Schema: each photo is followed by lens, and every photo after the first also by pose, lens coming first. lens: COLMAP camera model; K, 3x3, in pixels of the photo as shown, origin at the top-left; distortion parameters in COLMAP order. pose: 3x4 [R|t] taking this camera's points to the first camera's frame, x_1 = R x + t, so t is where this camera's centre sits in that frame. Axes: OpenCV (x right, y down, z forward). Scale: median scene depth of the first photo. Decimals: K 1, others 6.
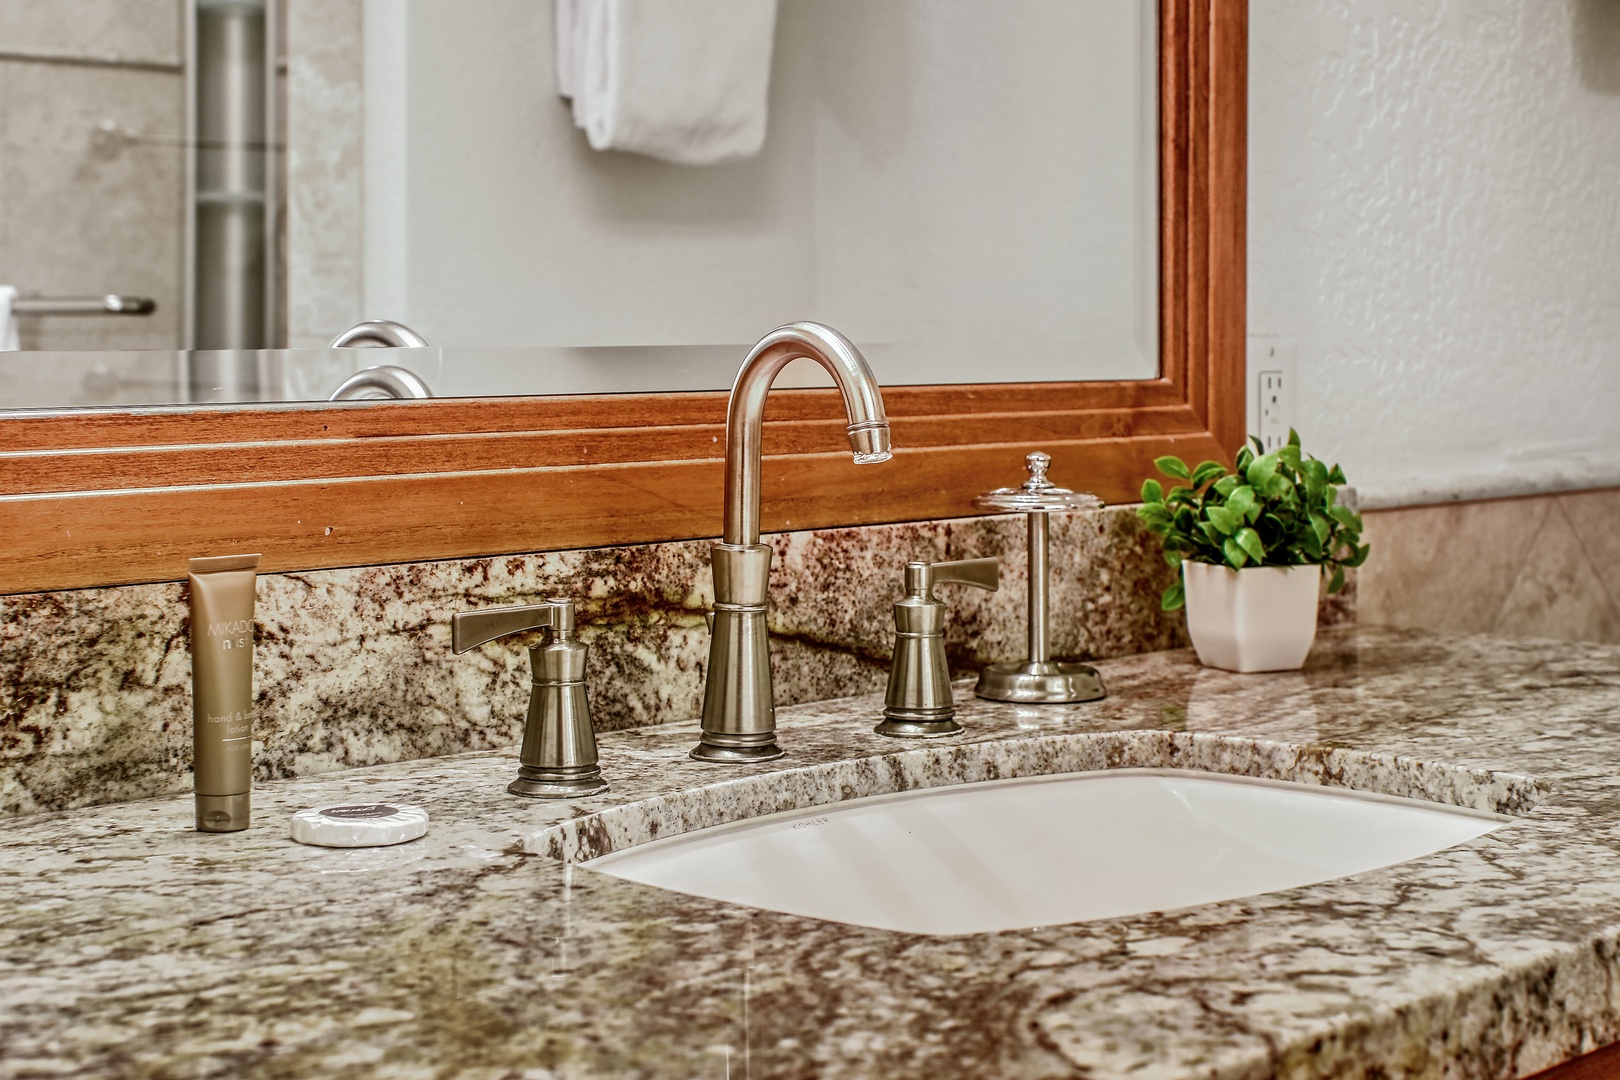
lens RADIAL K [[2716.7, 0, 810.7], [0, 2716.7, 347.7], [0, 0, 1]] dist [-0.010143, 0.033853]
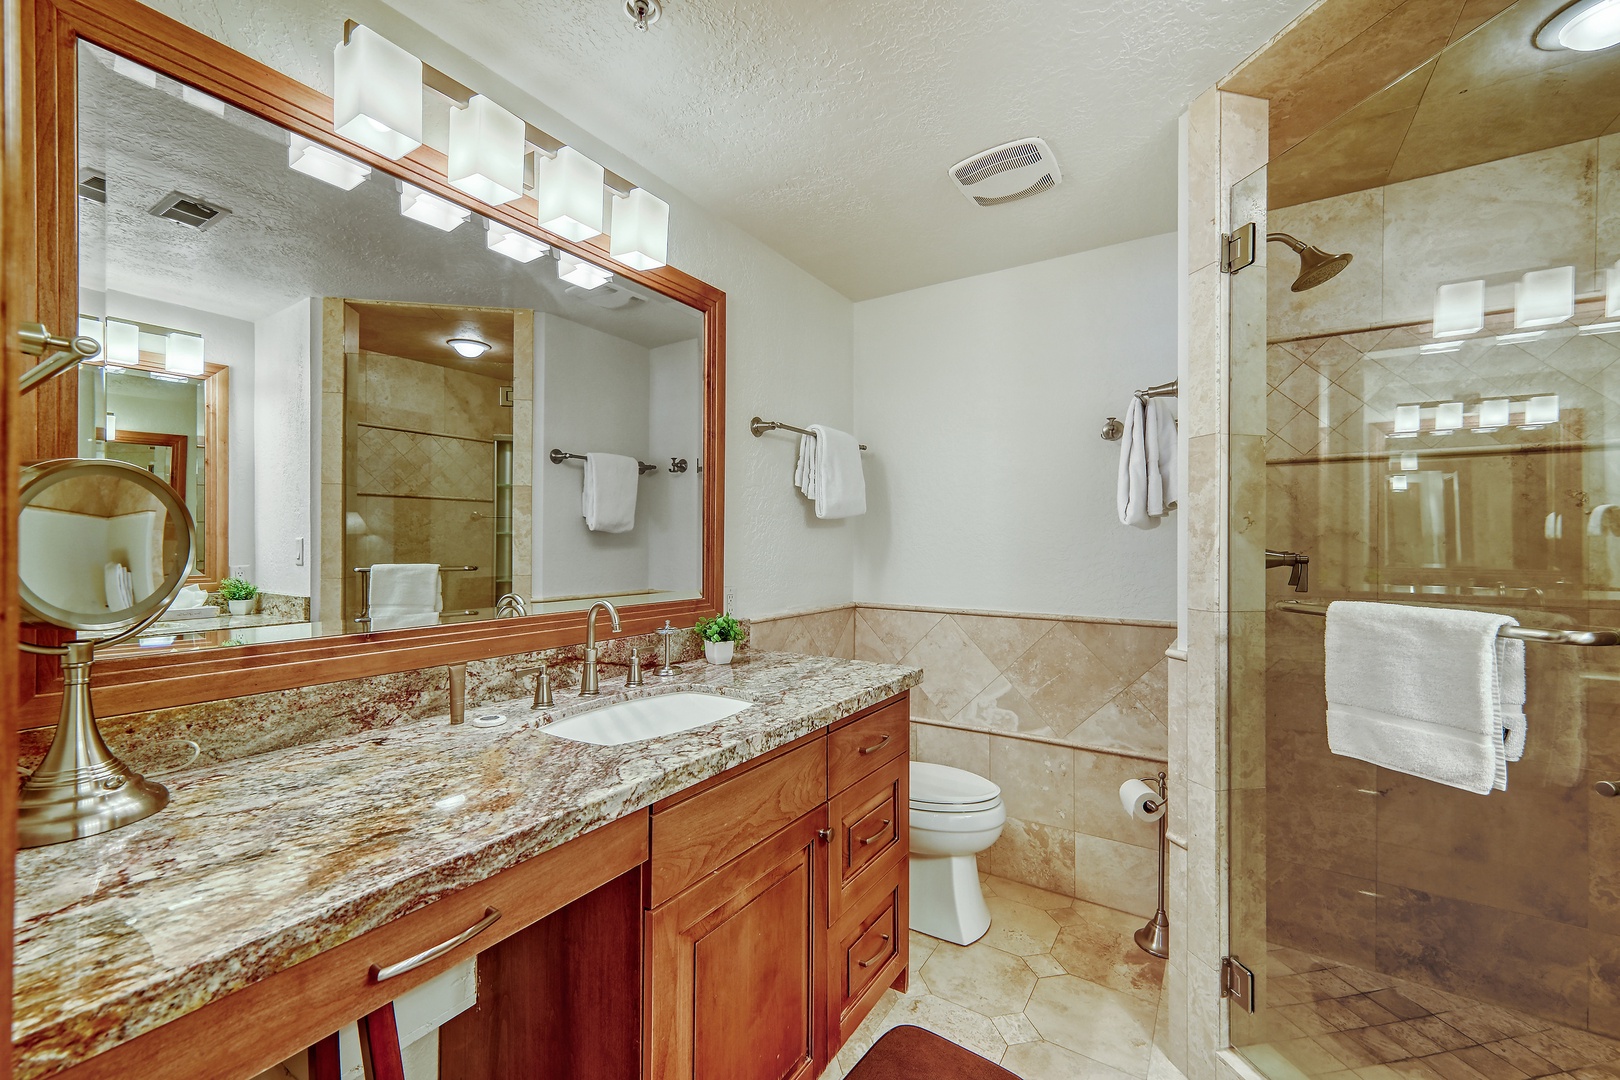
lens RADIAL K [[656.6, 0, 815.4], [0, 656.6, 547.1], [0, 0, 1]] dist [0.005922, 0.000212]
pose [[0.980434, 0.003188, 0.196824, 0.126387], [-0.003454, 0.999994, 0.001008, -0.099032], [-0.196819, -0.001668, 0.980438, -0.151369]]
